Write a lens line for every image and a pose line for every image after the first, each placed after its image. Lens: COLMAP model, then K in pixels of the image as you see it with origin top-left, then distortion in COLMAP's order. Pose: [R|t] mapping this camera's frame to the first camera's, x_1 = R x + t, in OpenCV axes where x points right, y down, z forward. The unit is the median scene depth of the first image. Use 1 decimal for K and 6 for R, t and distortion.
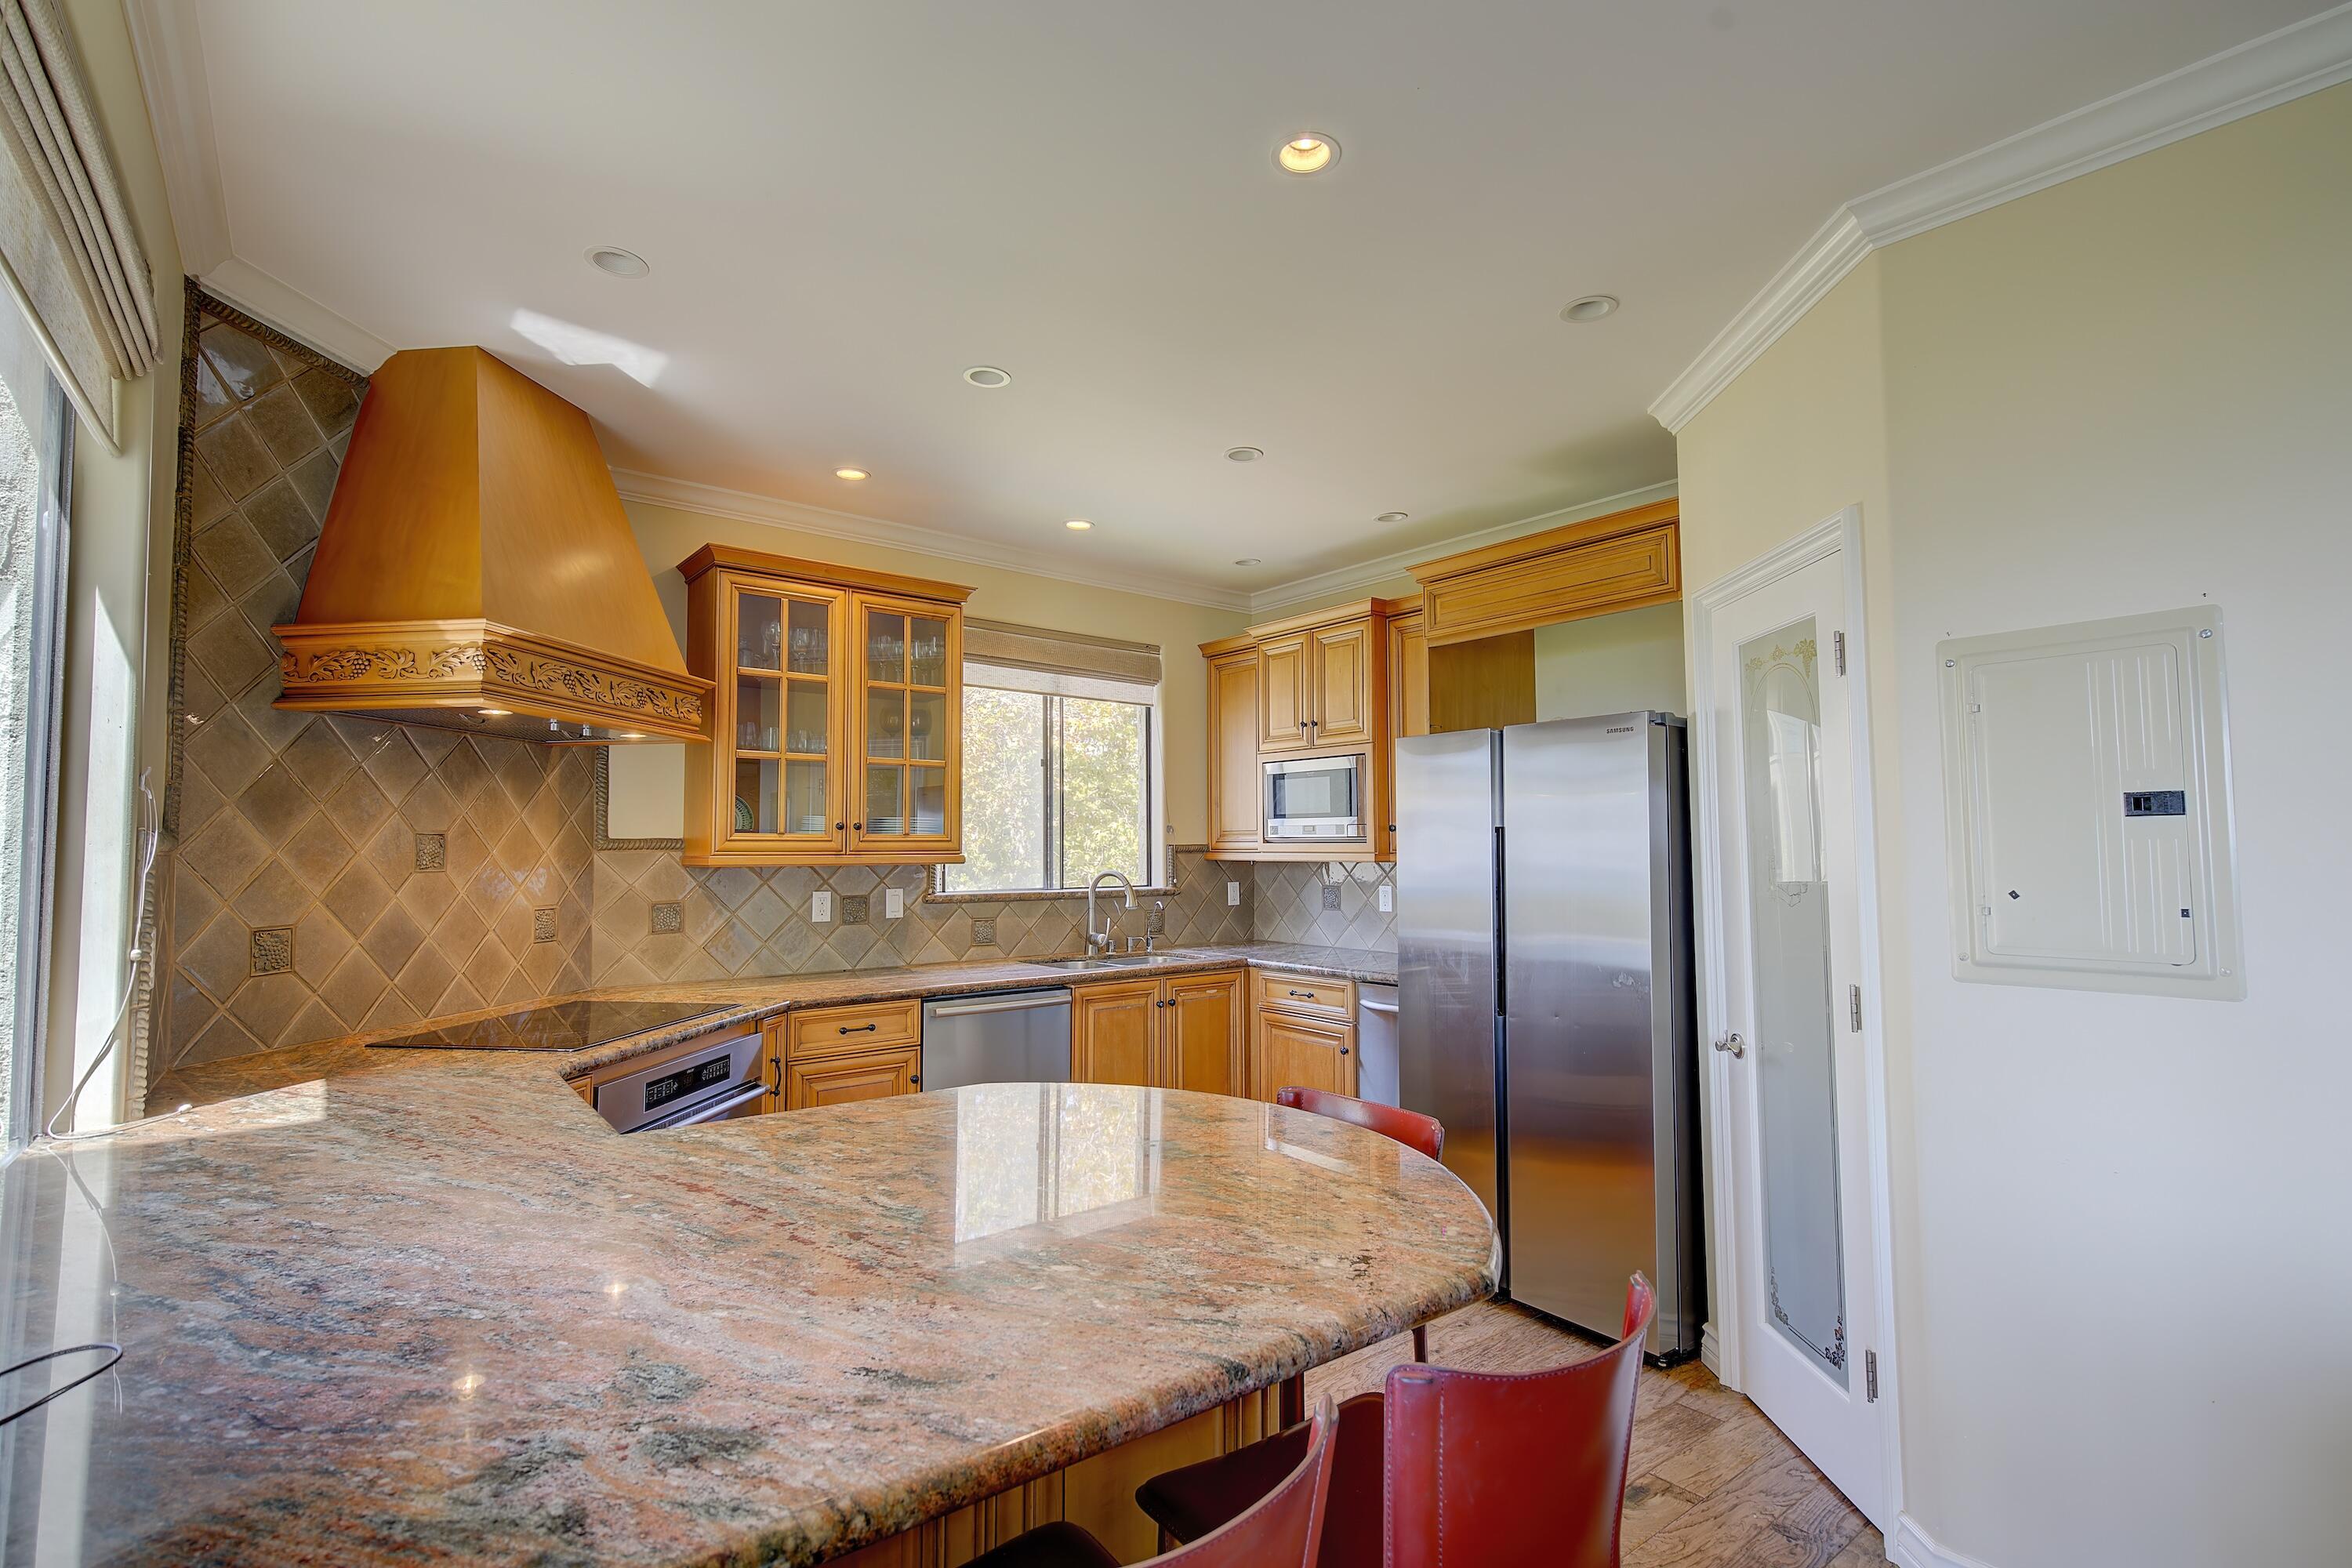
lens RADIAL K [[1093.7, 0, 1167.8], [0, 1093.7, 783.6], [0, 0, 1]] dist [0.008963, -0.002624]
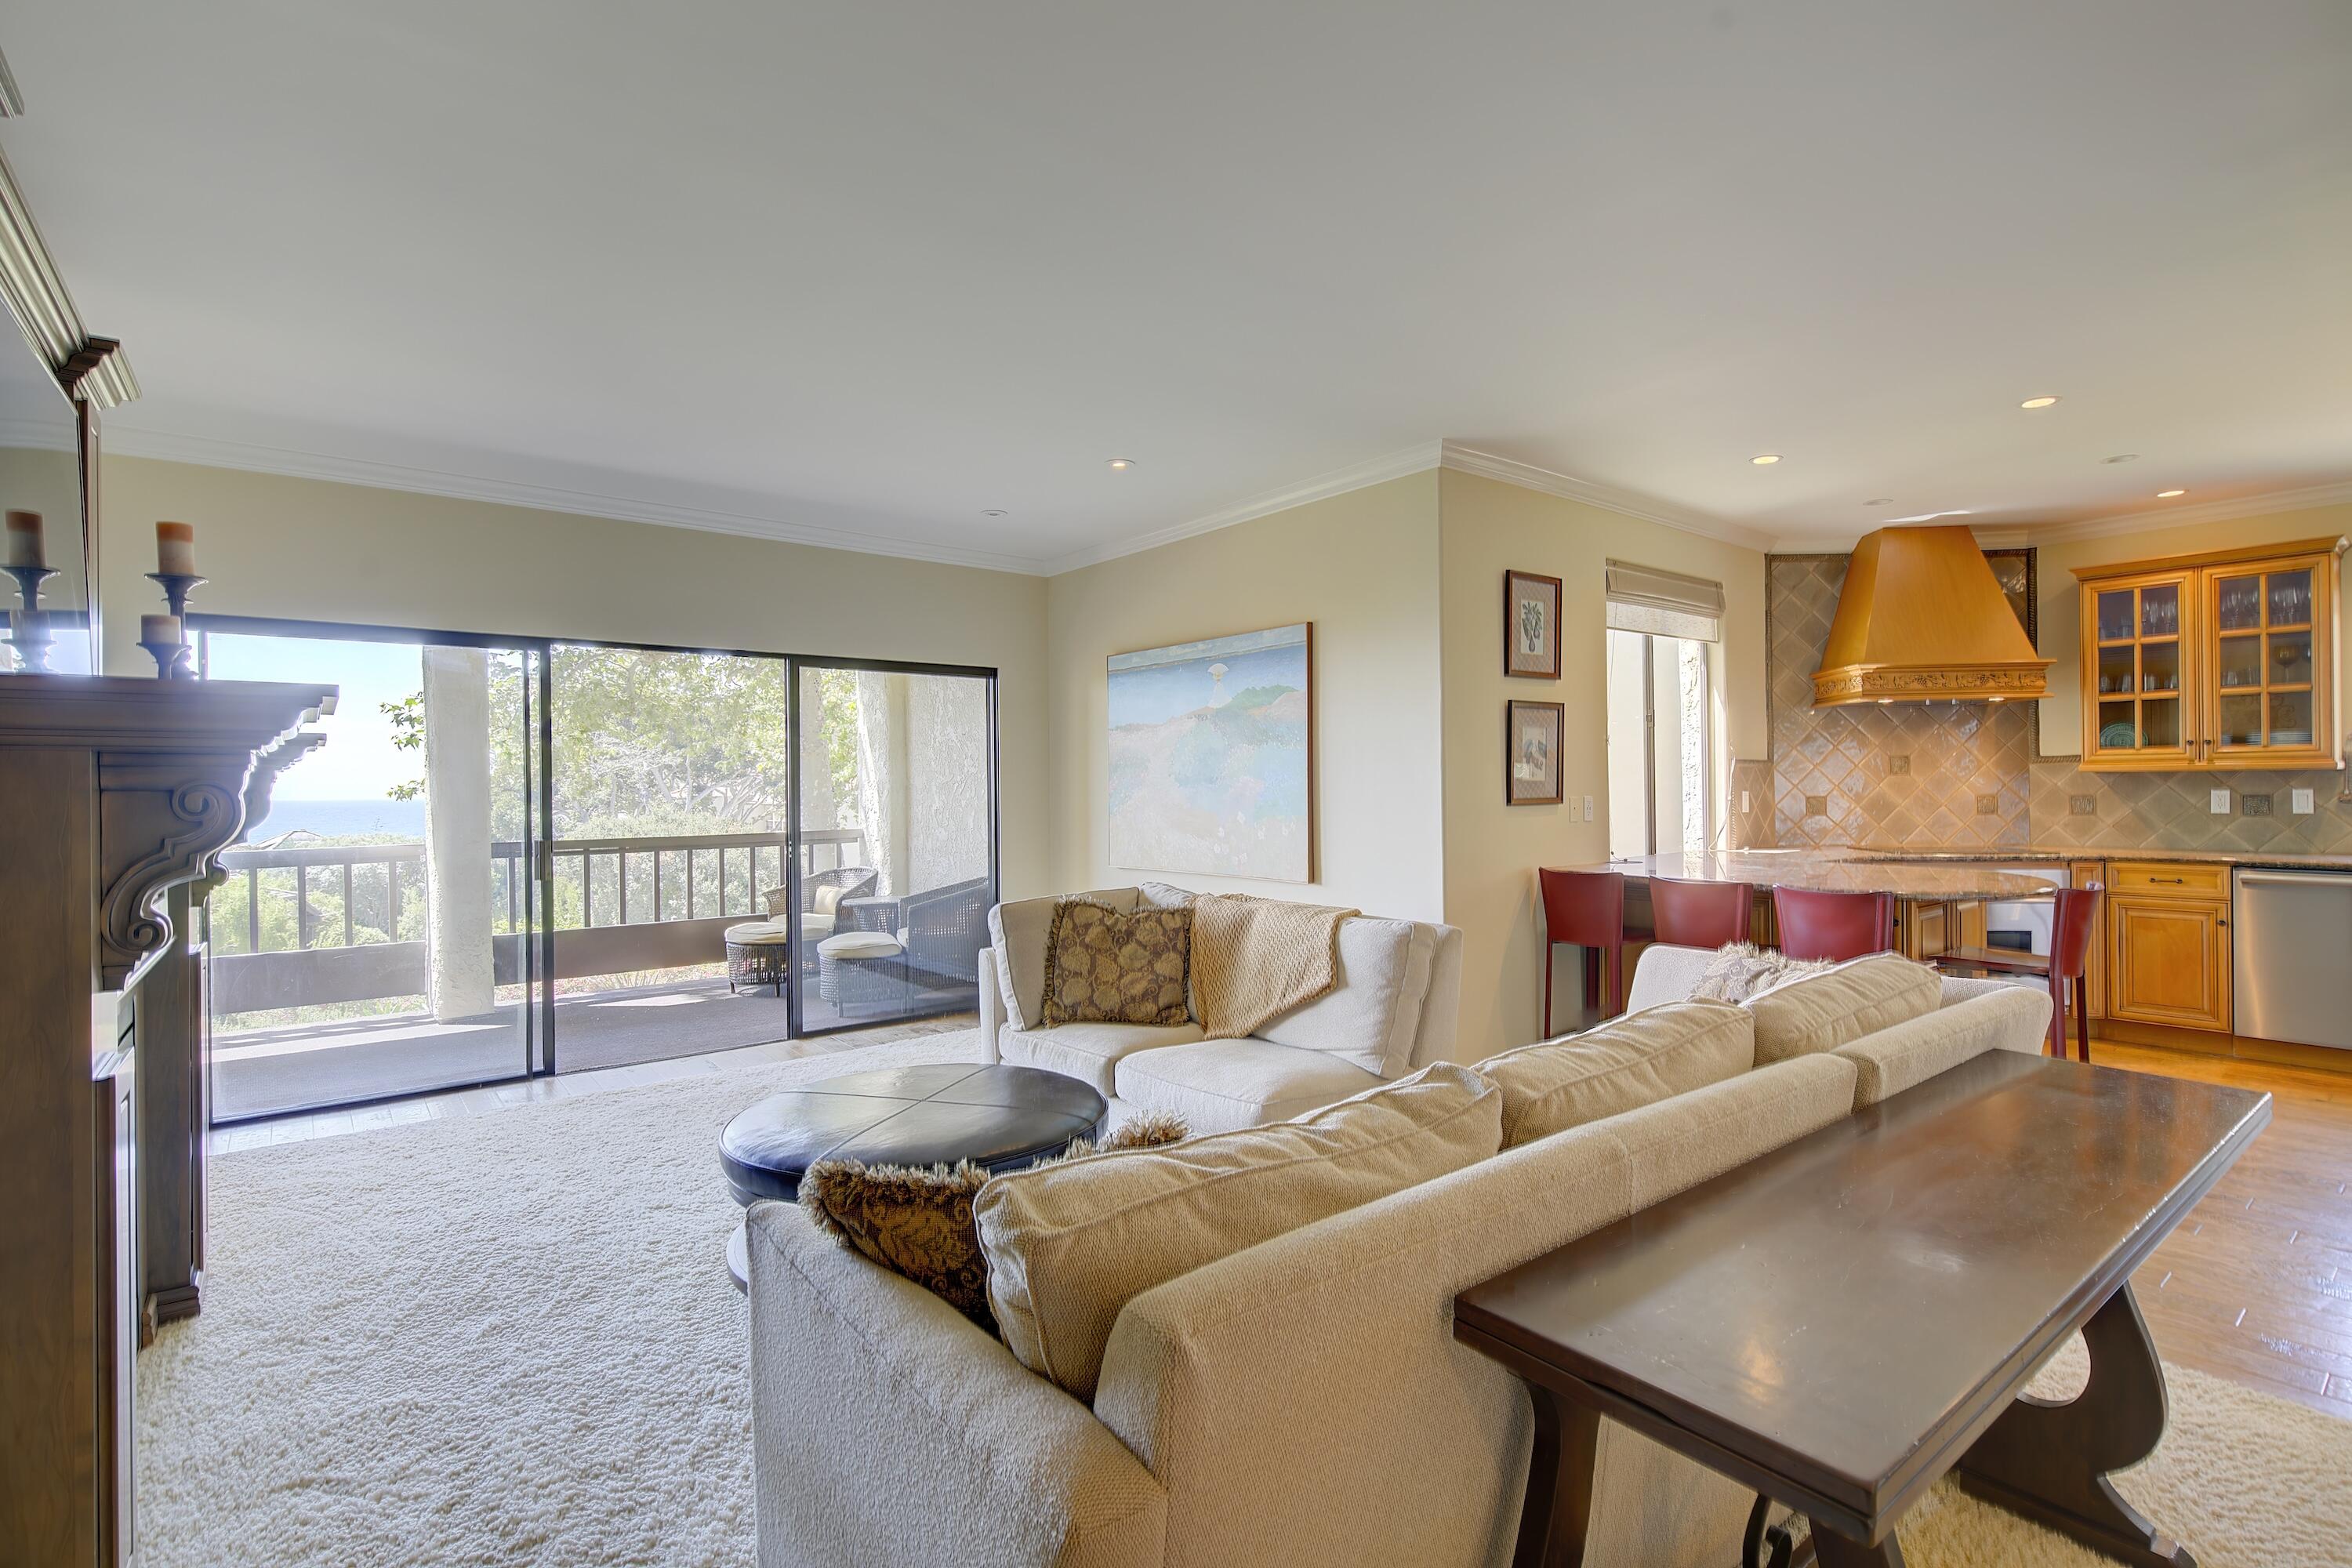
lens RADIAL K [[1093.7, 0, 1178.6], [0, 1093.7, 792.4], [0, 0, 1]] dist [0.008963, -0.002624]
pose [[0.026108, 0.010470, -0.999604, 1.382823], [0.072410, 0.997299, 0.012337, -0.010764], [0.997033, -0.072704, 0.025280, -0.424867]]
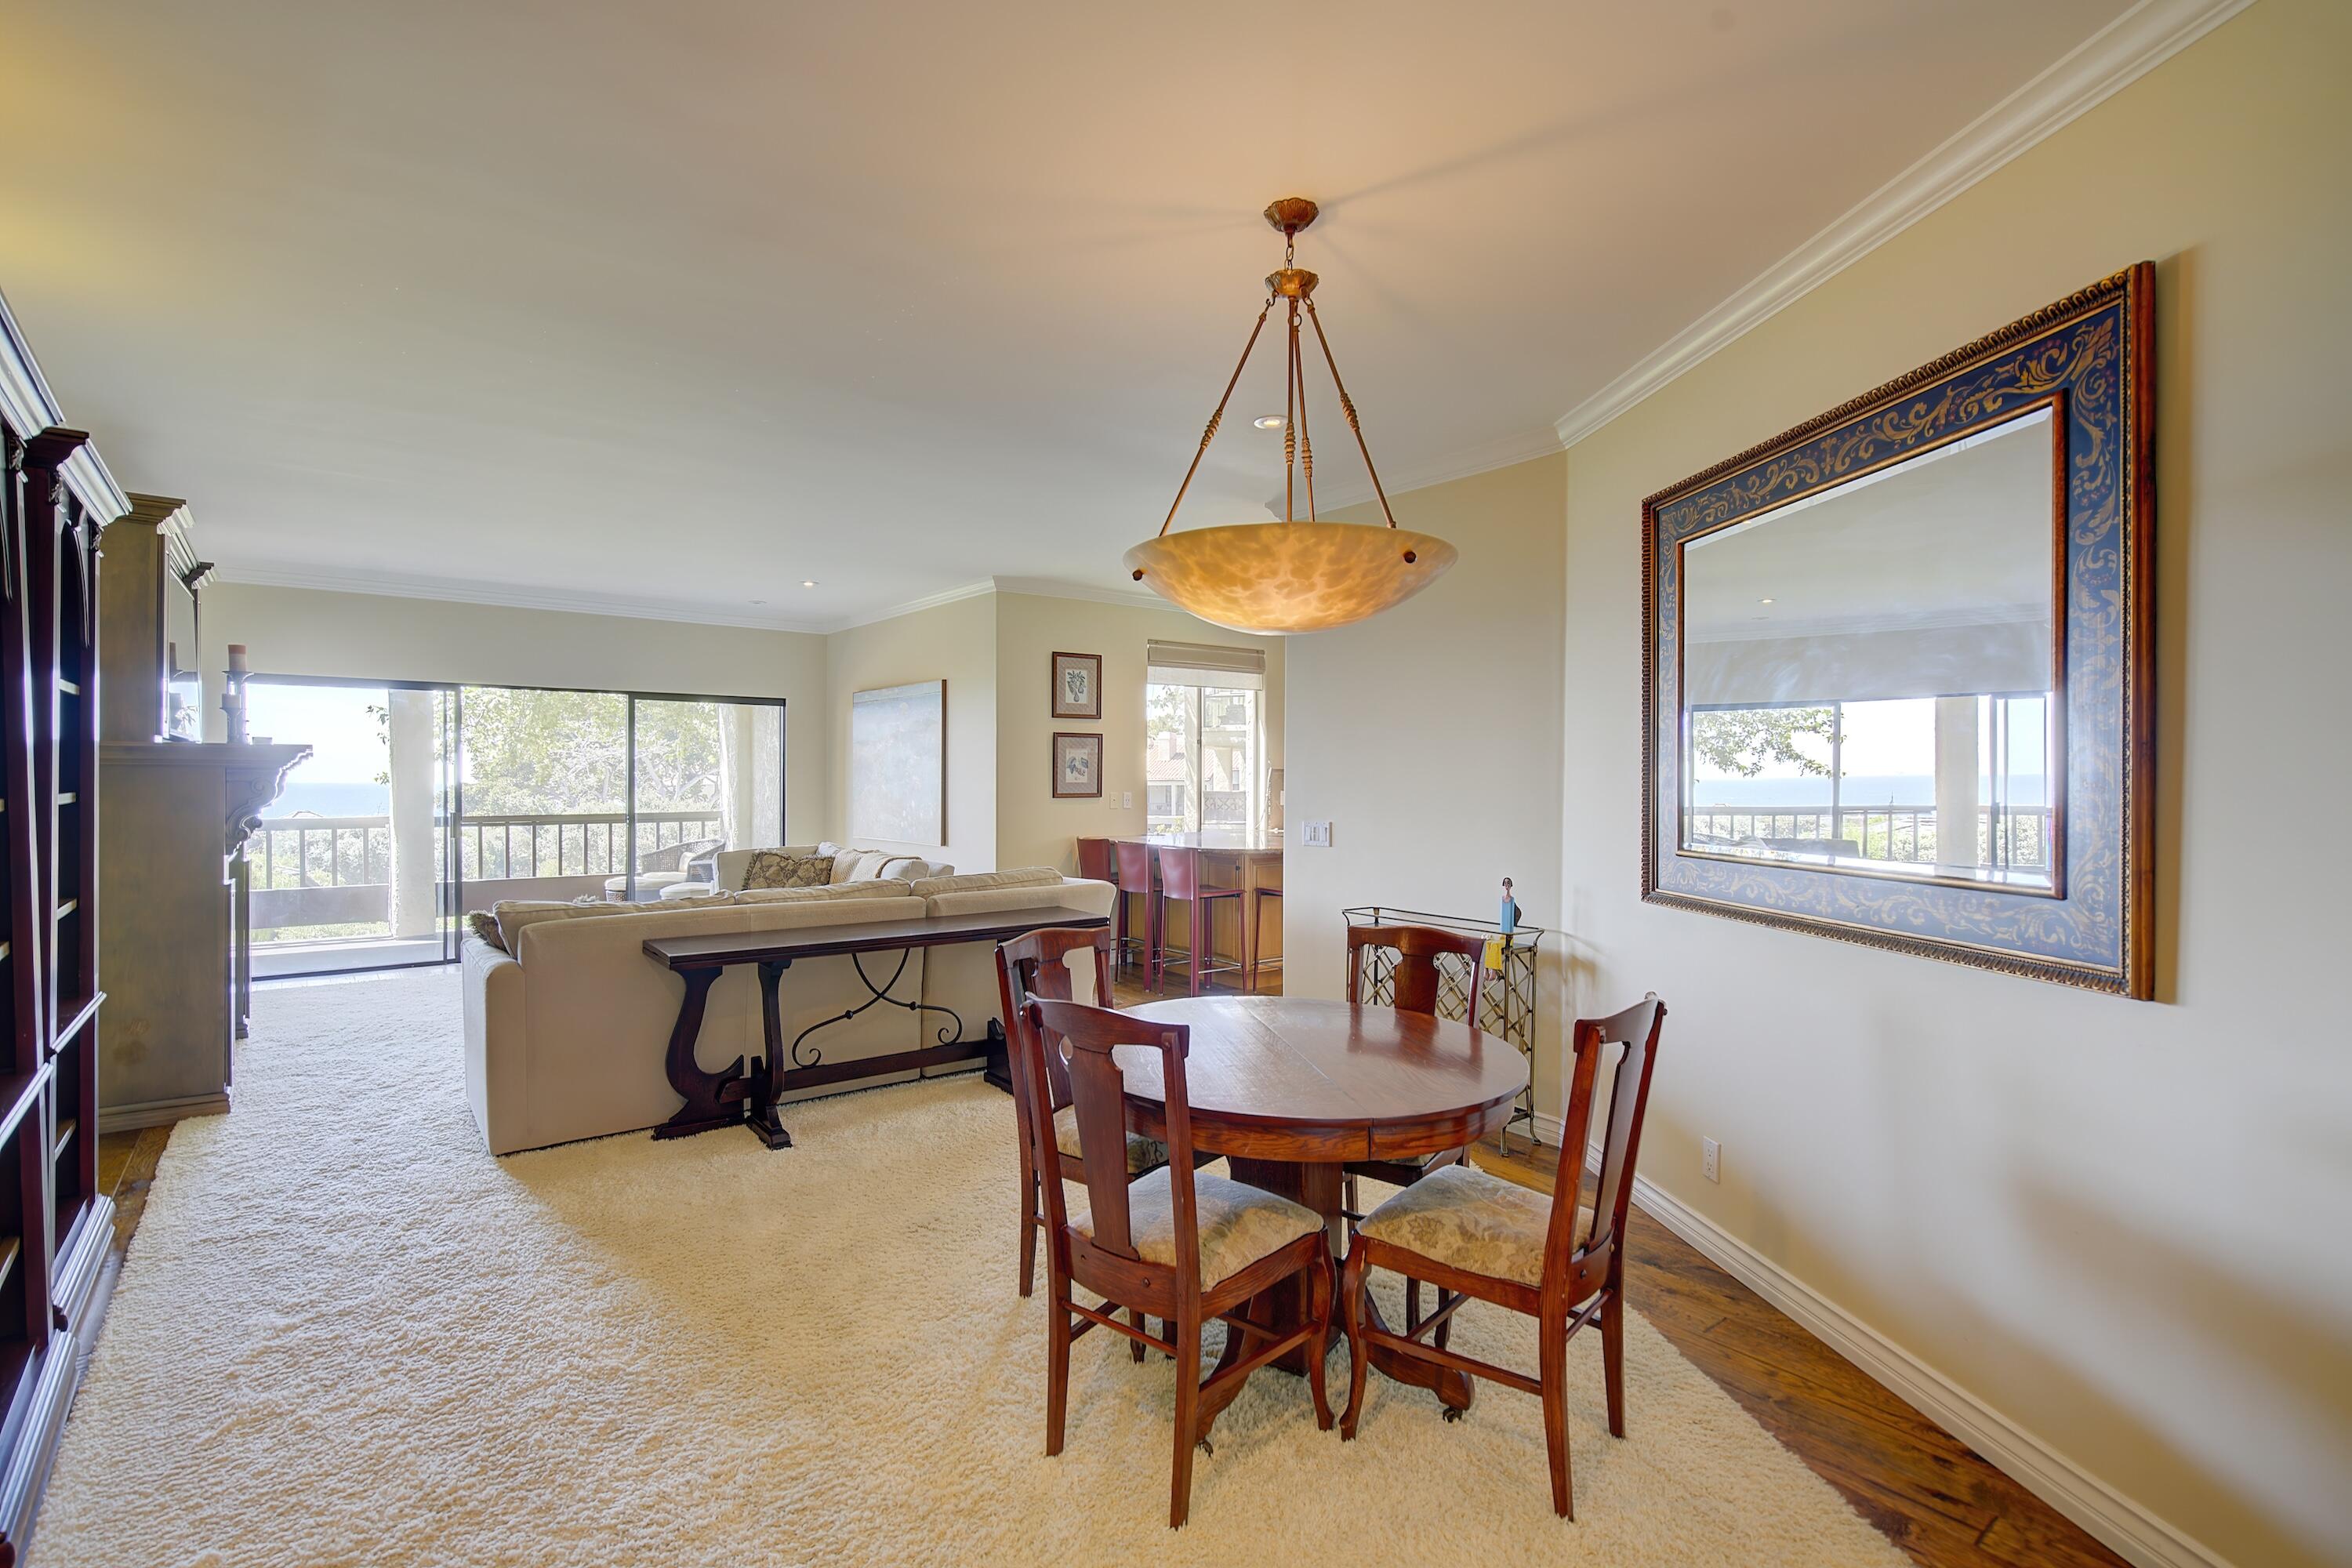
lens RADIAL K [[1093.7, 0, 1178.4], [0, 1093.7, 793.1], [0, 0, 1]] dist [0.008963, -0.002624]
pose [[0.023460, 0.017432, -0.999573, 2.357109], [0.059468, 0.998053, 0.018801, 0.020180], [0.997955, -0.059883, 0.022377, 0.321758]]
